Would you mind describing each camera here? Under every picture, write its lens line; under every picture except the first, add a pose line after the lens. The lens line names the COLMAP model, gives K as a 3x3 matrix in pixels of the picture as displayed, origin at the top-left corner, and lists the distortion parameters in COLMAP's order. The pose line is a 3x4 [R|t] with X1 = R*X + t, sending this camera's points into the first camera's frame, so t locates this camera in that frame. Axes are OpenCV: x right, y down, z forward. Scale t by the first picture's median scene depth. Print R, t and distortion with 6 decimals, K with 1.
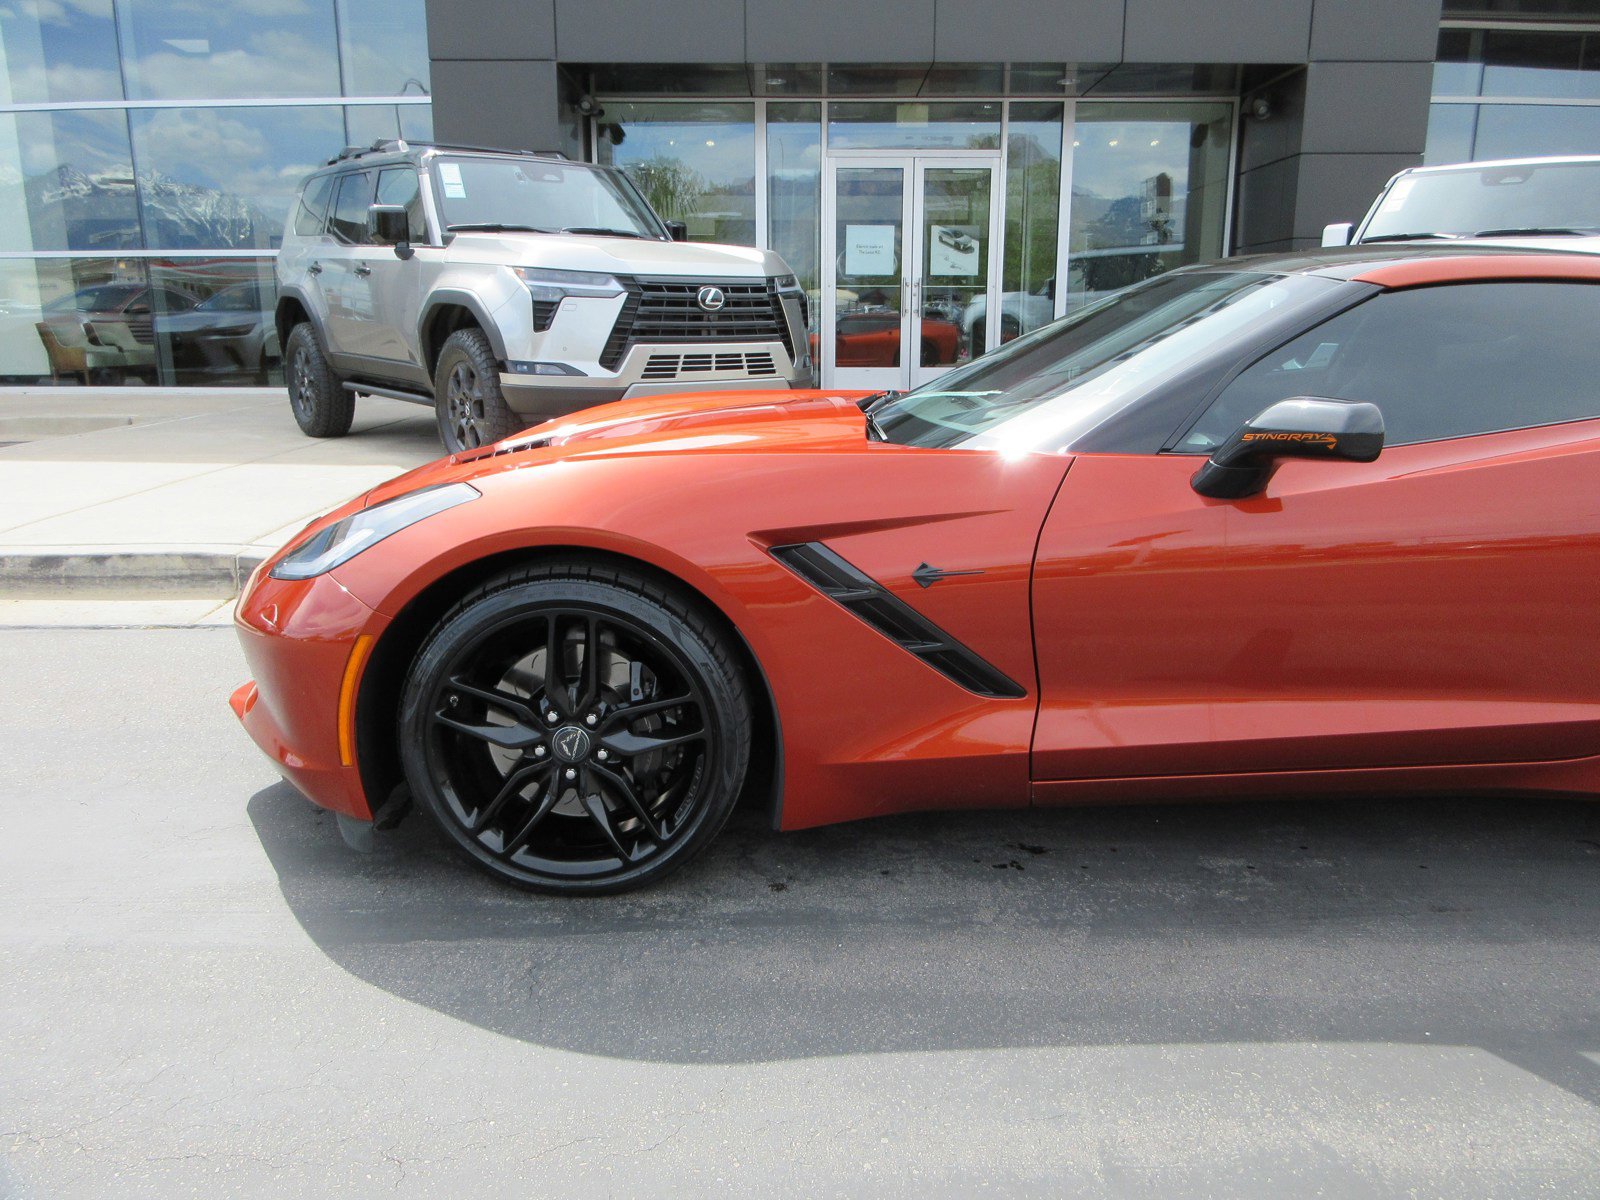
lens RADIAL K [[1183.8, 0, 800.0], [0, 1183.8, 600.0], [0, 0, 1]] dist [-0.003276, 0.005620]
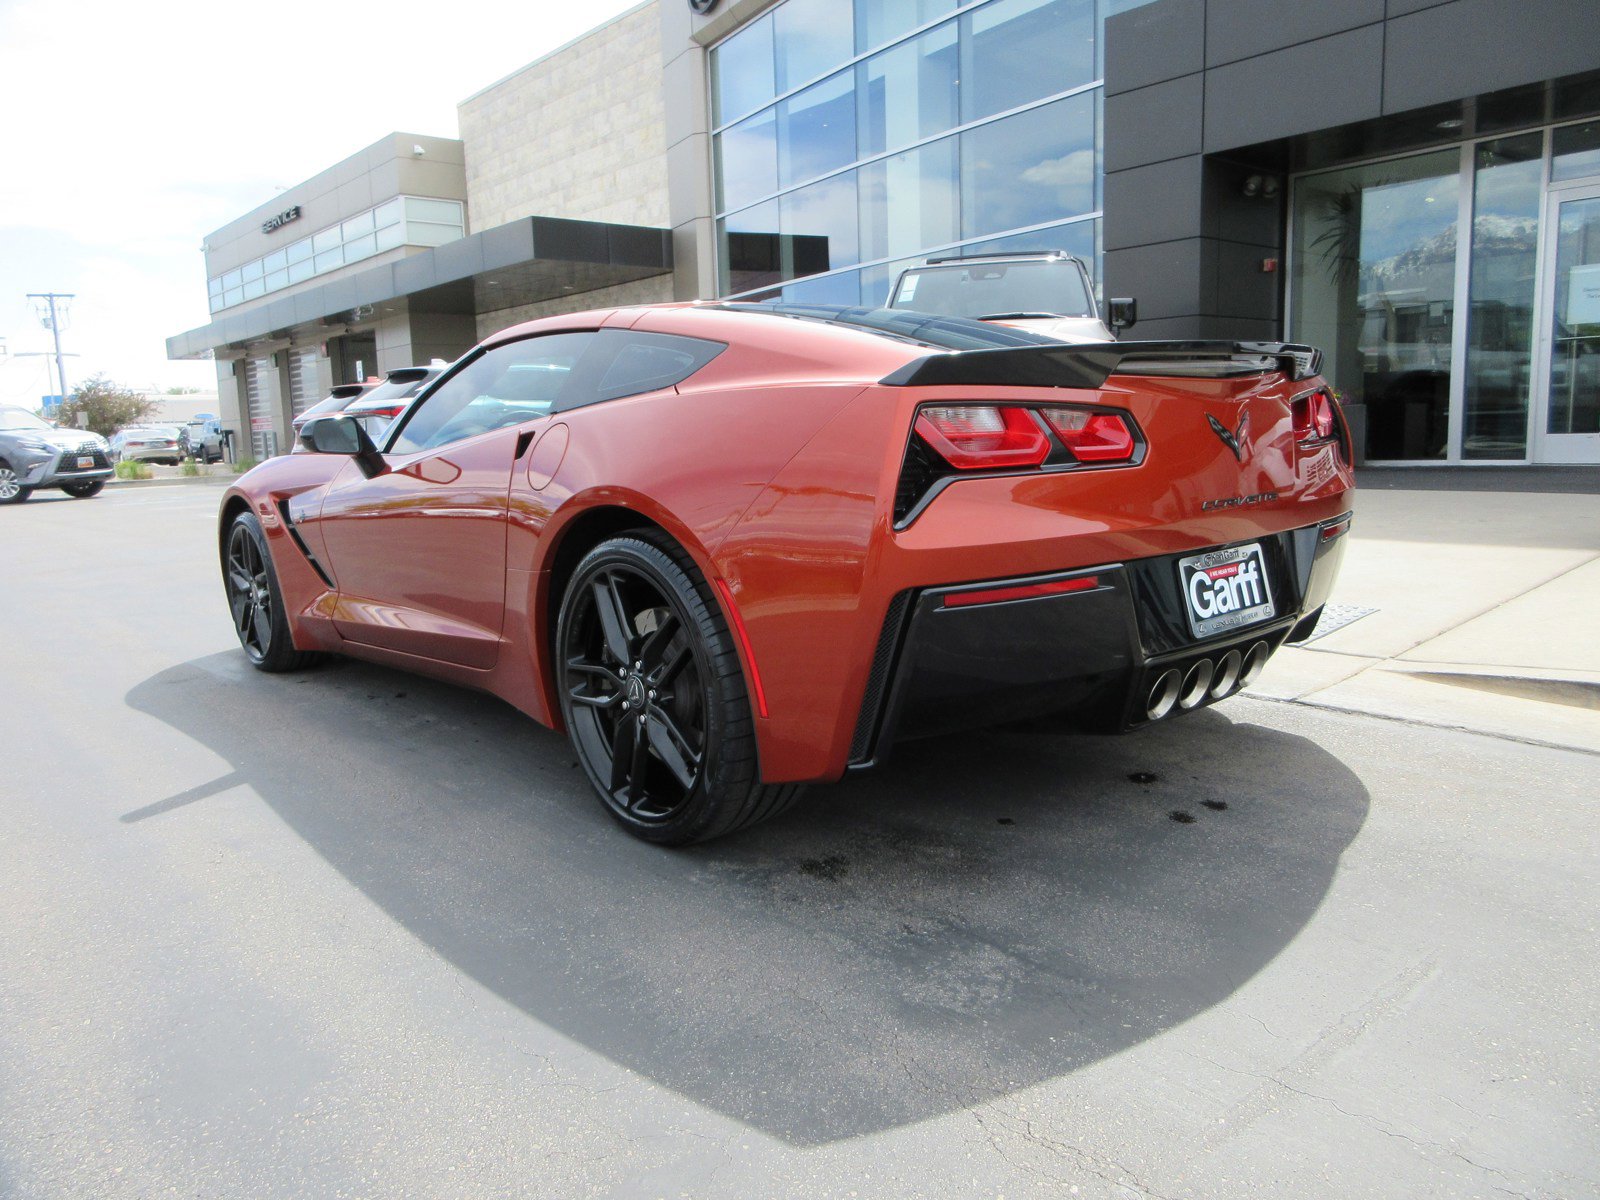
lens RADIAL K [[1186.1, 0, 800.2], [0, 1186.1, 596.0], [0, 0, 1]] dist [0.002444, 0.003224]
pose [[0.642469, 0.087591, -0.761290, 0.627286], [-0.143669, 0.989598, -0.007386, 0.001391], [0.752724, 0.114119, 0.648370, 0.114630]]
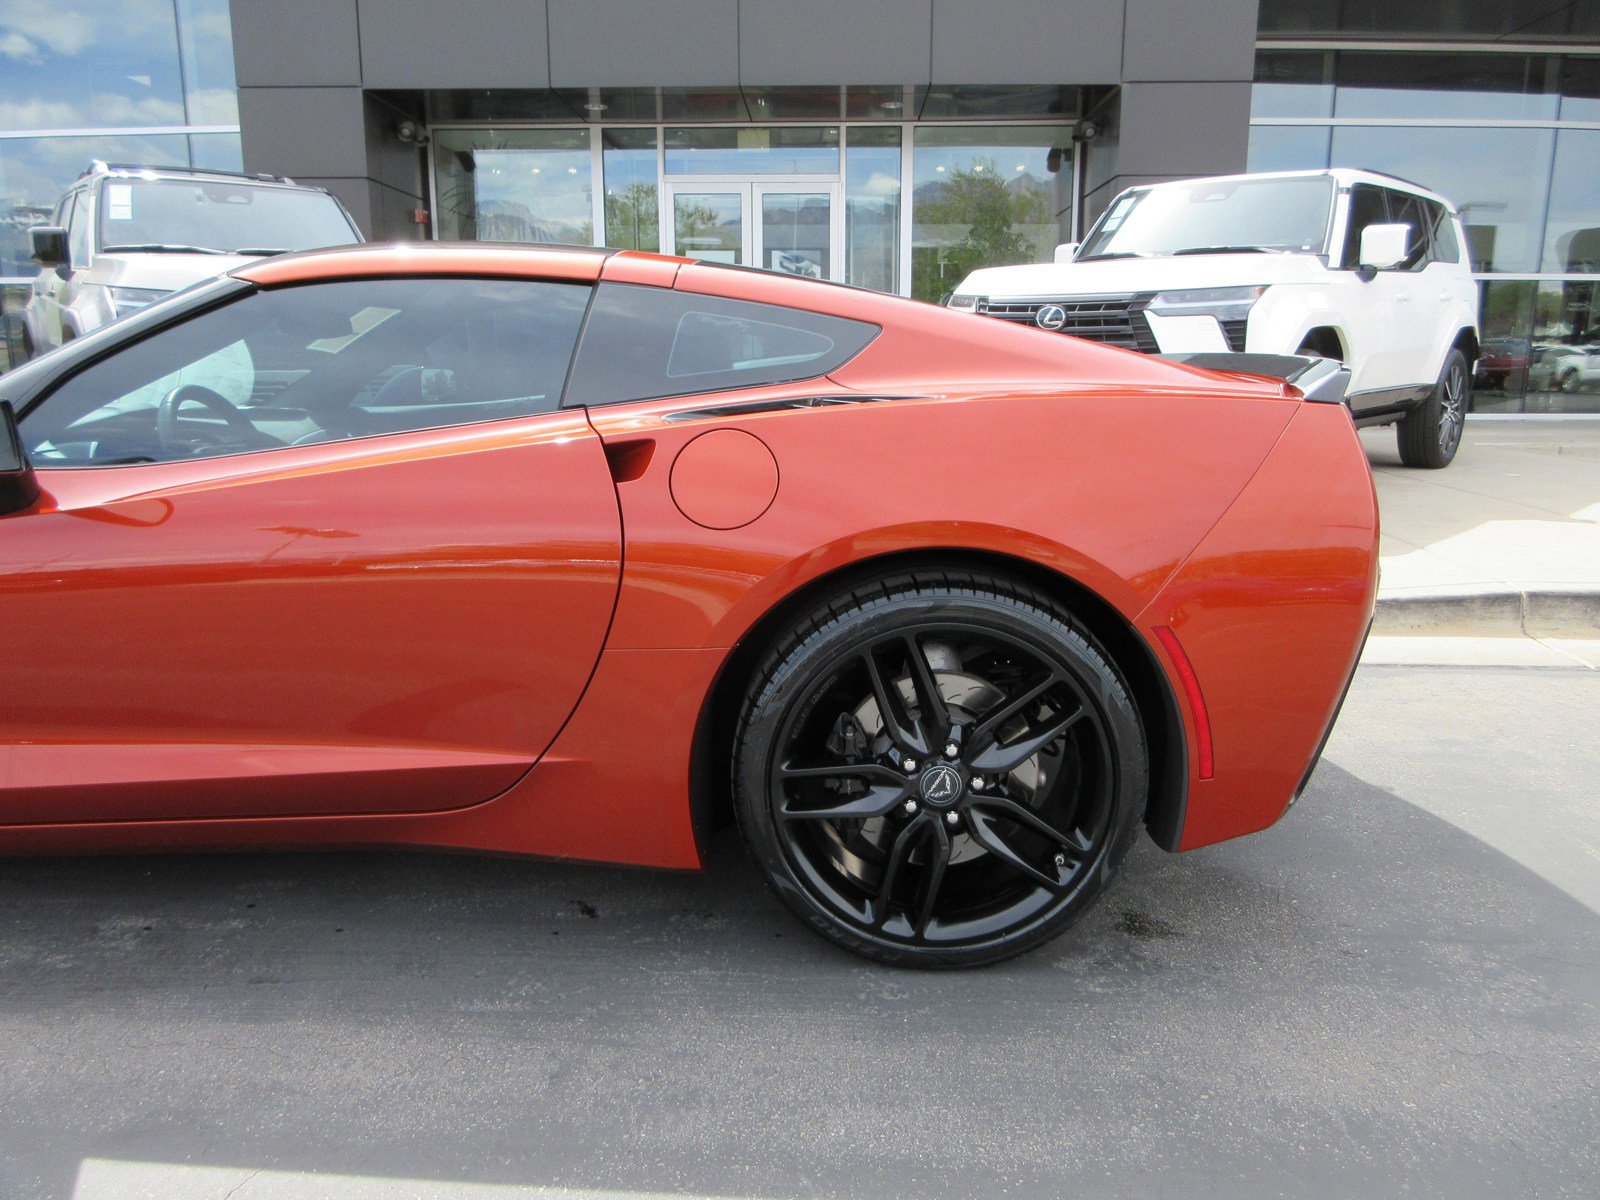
lens RADIAL K [[1186.1, 0, 800.2], [0, 1186.1, 596.0], [0, 0, 1]] dist [0.002444, 0.003224]
pose [[0.999402, 0.006543, -0.033942, 0.303756], [-0.007517, 0.999562, -0.028627, -0.001284], [0.033739, 0.028865, 0.999014, 0.036825]]
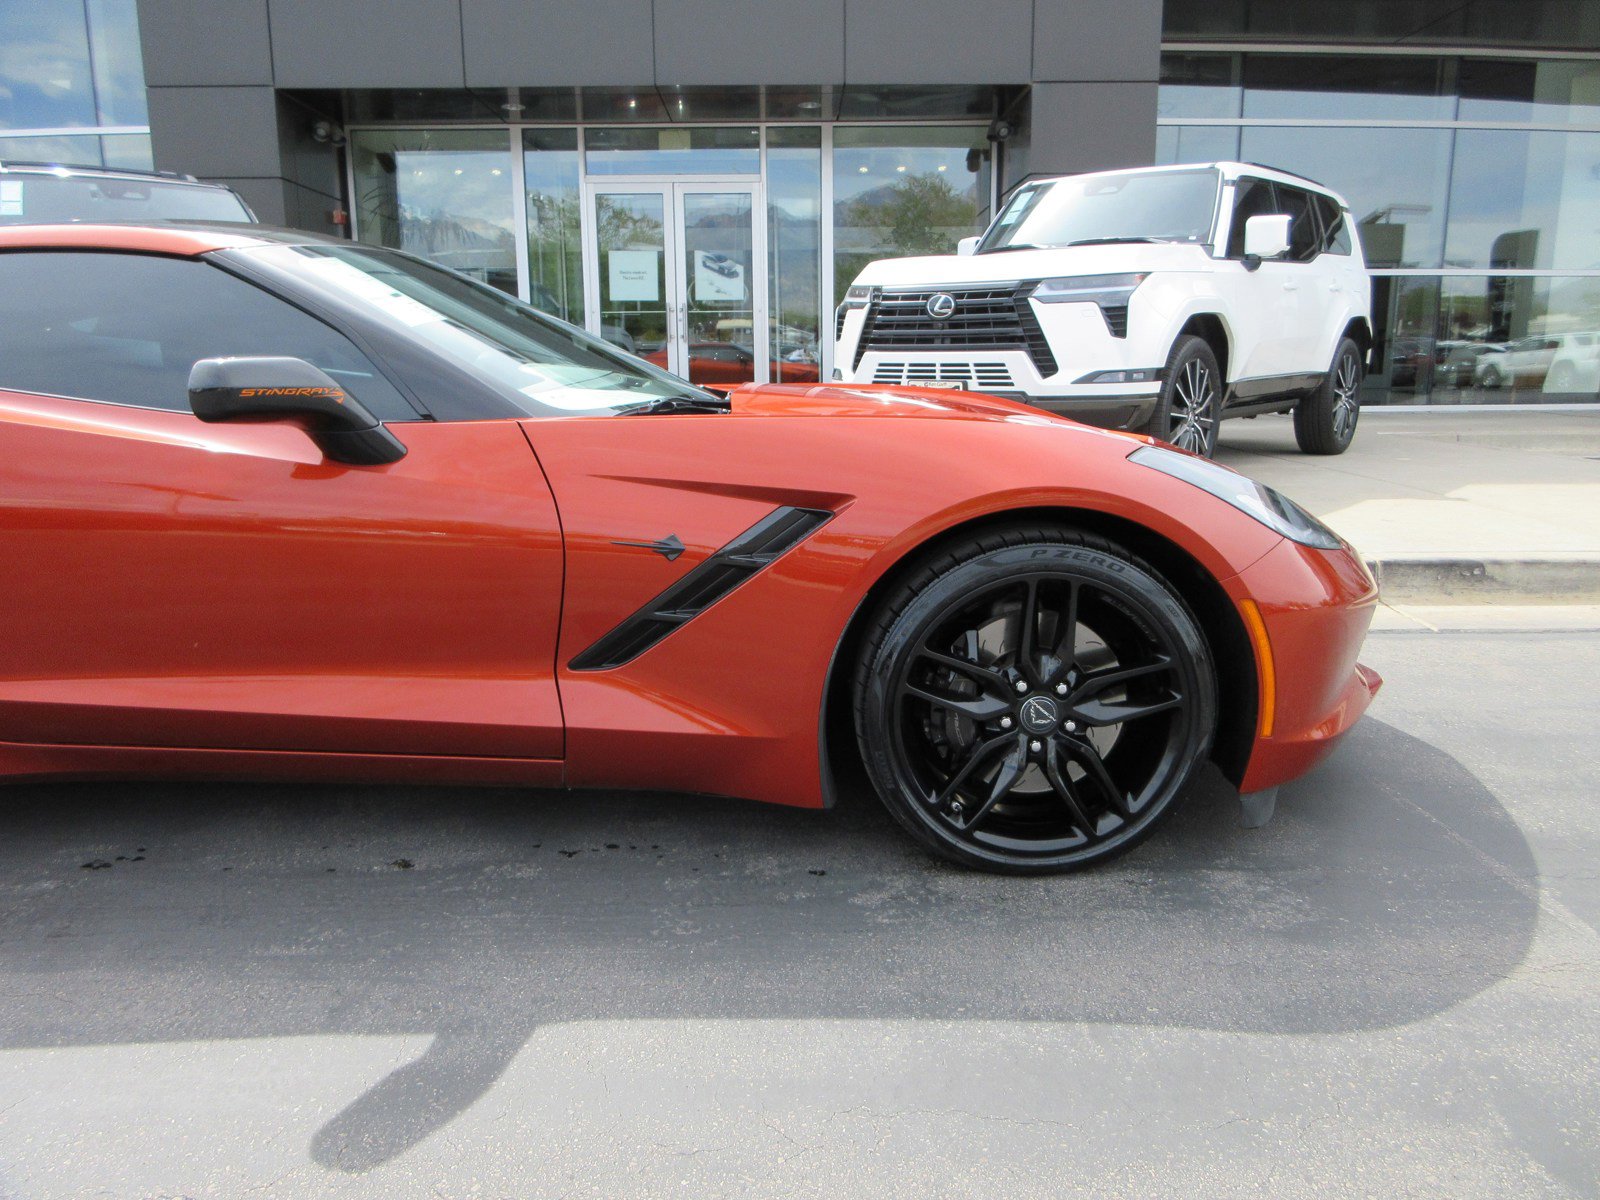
lens RADIAL K [[1186.1, 0, 800.2], [0, 1186.1, 596.0], [0, 0, 1]] dist [0.002444, 0.003224]
pose [[0.999941, -0.009806, 0.004664, 0.342750], [0.009960, 0.999369, -0.034083, 0.013059], [-0.004327, 0.034127, 0.999408, 0.029099]]
